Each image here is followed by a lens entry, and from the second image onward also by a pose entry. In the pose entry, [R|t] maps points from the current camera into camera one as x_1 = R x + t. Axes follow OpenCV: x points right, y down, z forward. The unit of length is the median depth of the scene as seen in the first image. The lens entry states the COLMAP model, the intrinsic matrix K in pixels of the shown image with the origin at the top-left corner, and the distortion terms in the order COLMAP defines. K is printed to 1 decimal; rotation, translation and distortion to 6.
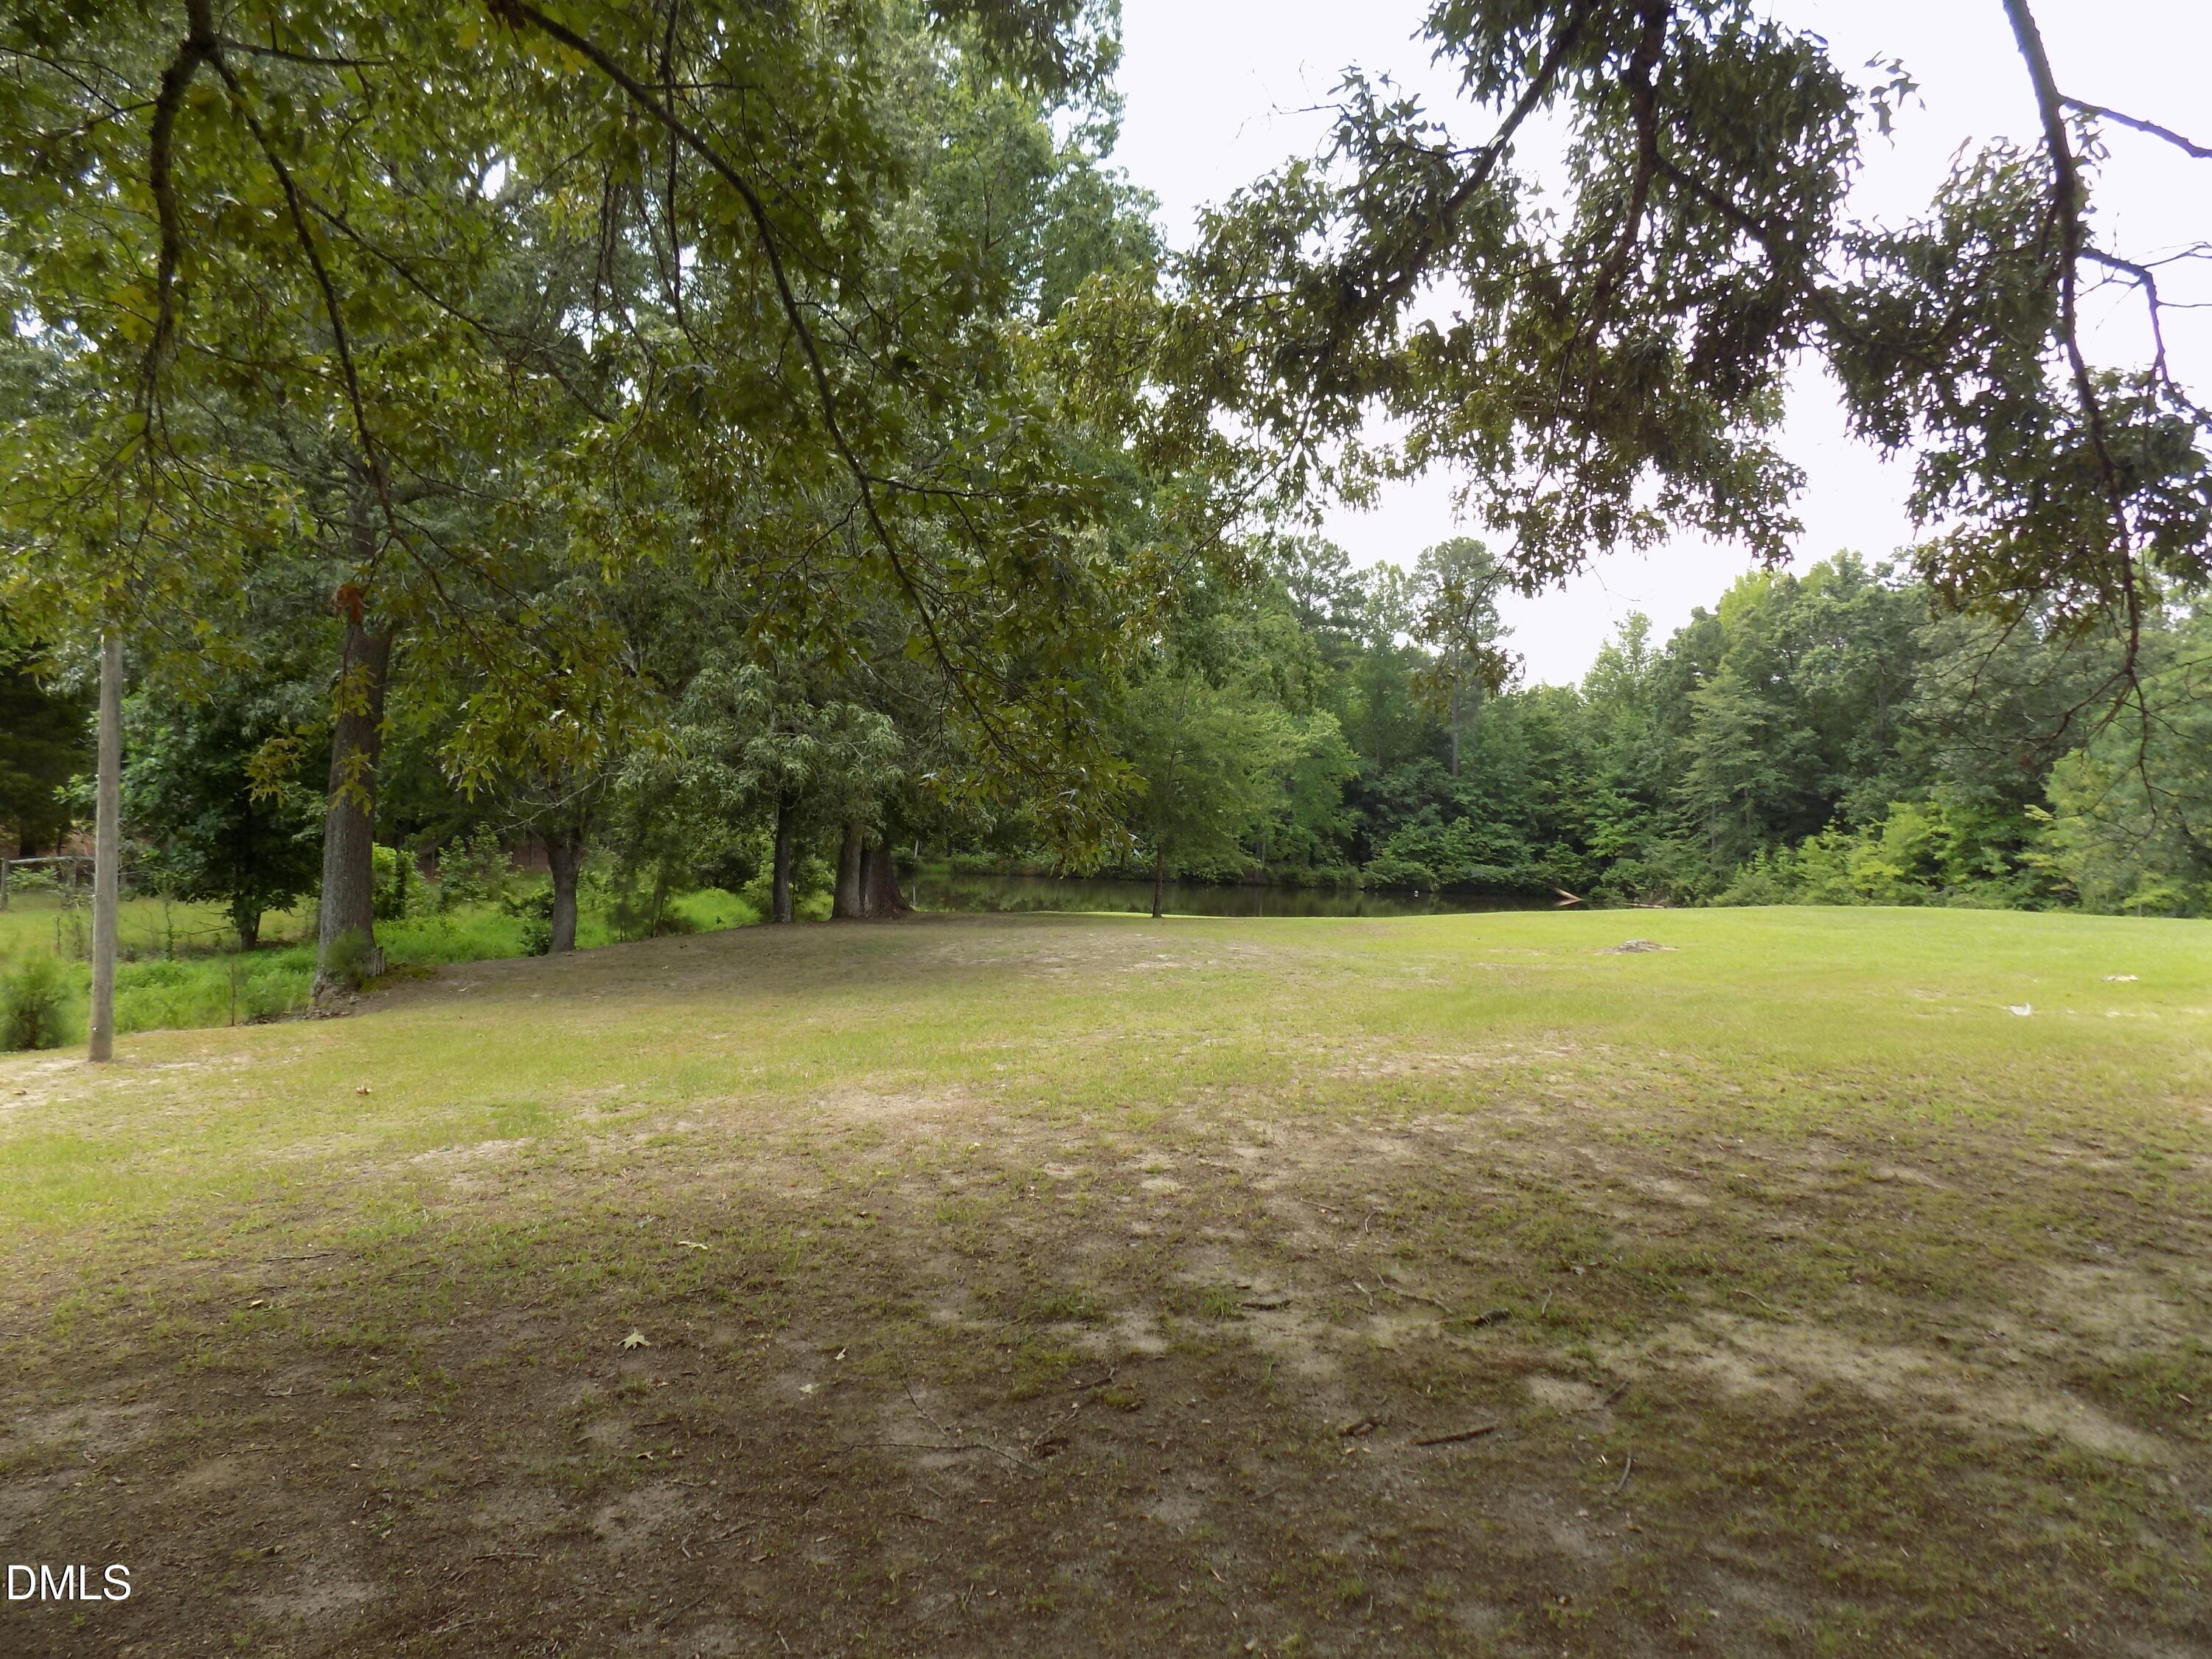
lens RADIAL K [[1442.8, 0, 1106.0], [0, 1442.8, 829.5], [0, 0, 1]] dist [-0.057307, 0.000733]
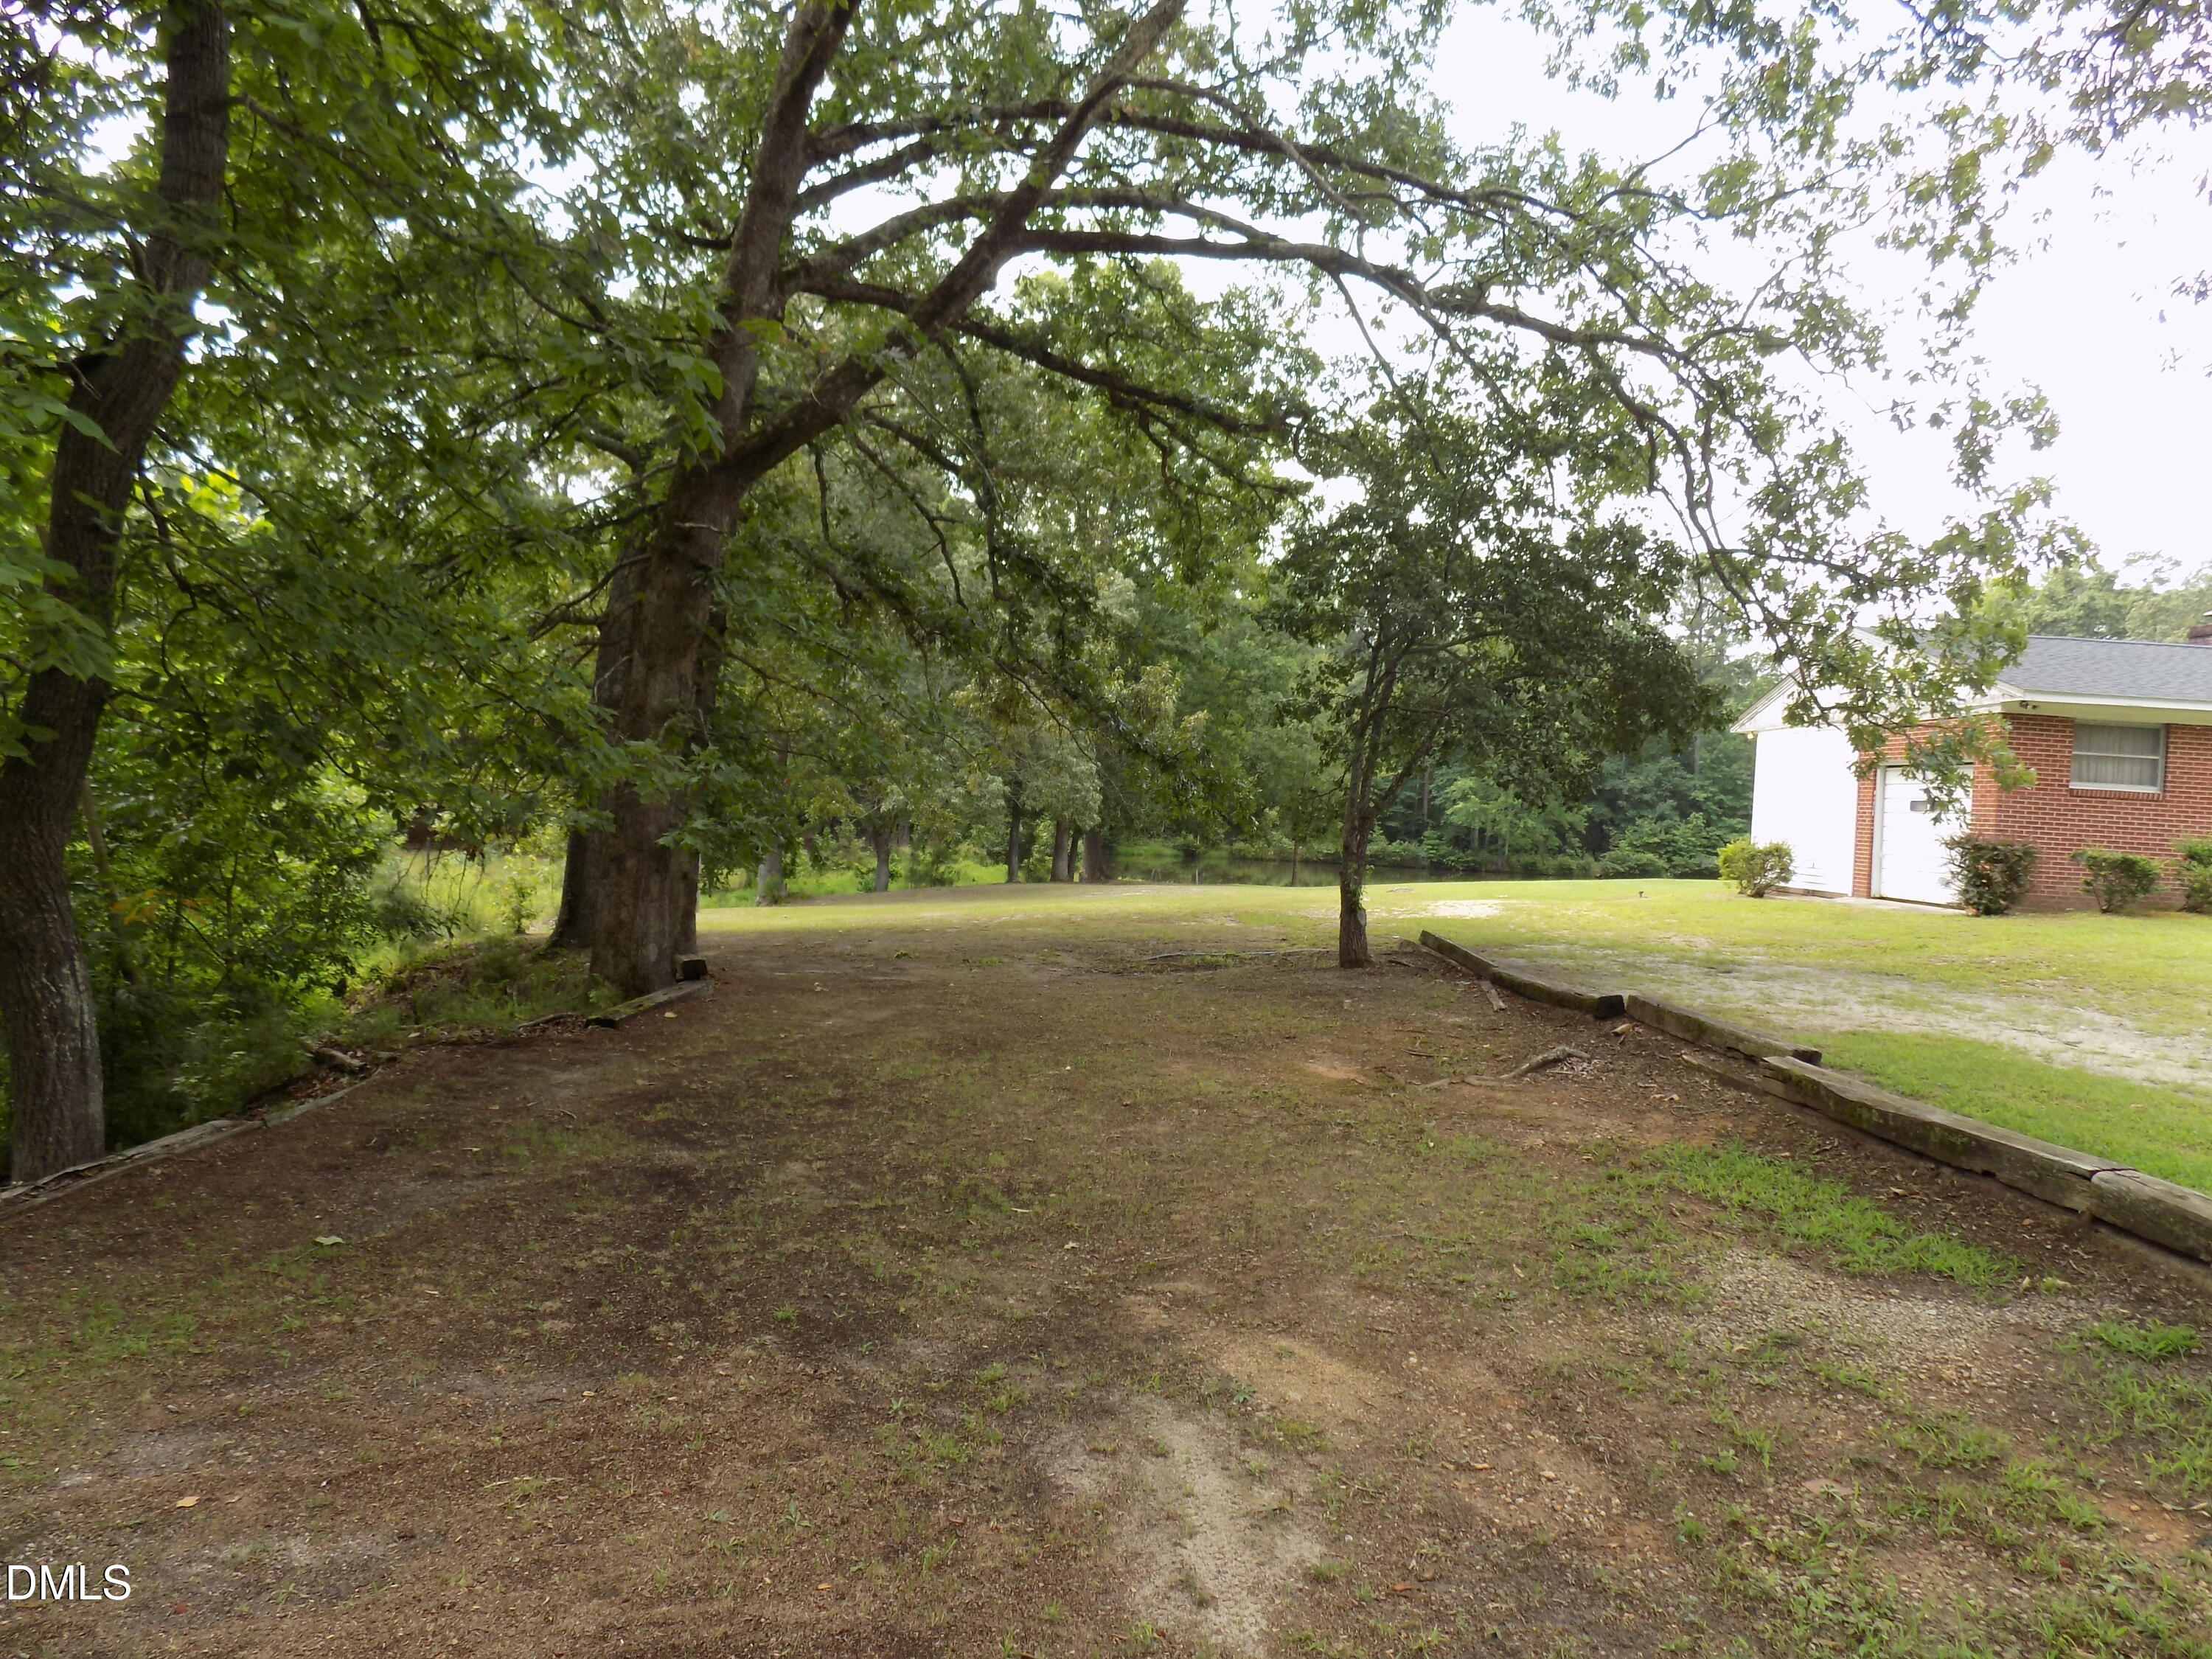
lens RADIAL K [[1442.8, 0, 1106.0], [0, 1442.8, 829.5], [0, 0, 1]] dist [-0.057307, 0.000733]
pose [[0.970001, 0.007560, -0.242984, 0.077857], [-0.005578, 0.999945, 0.008846, -0.002946], [0.243037, -0.007225, 0.969990, -0.156921]]
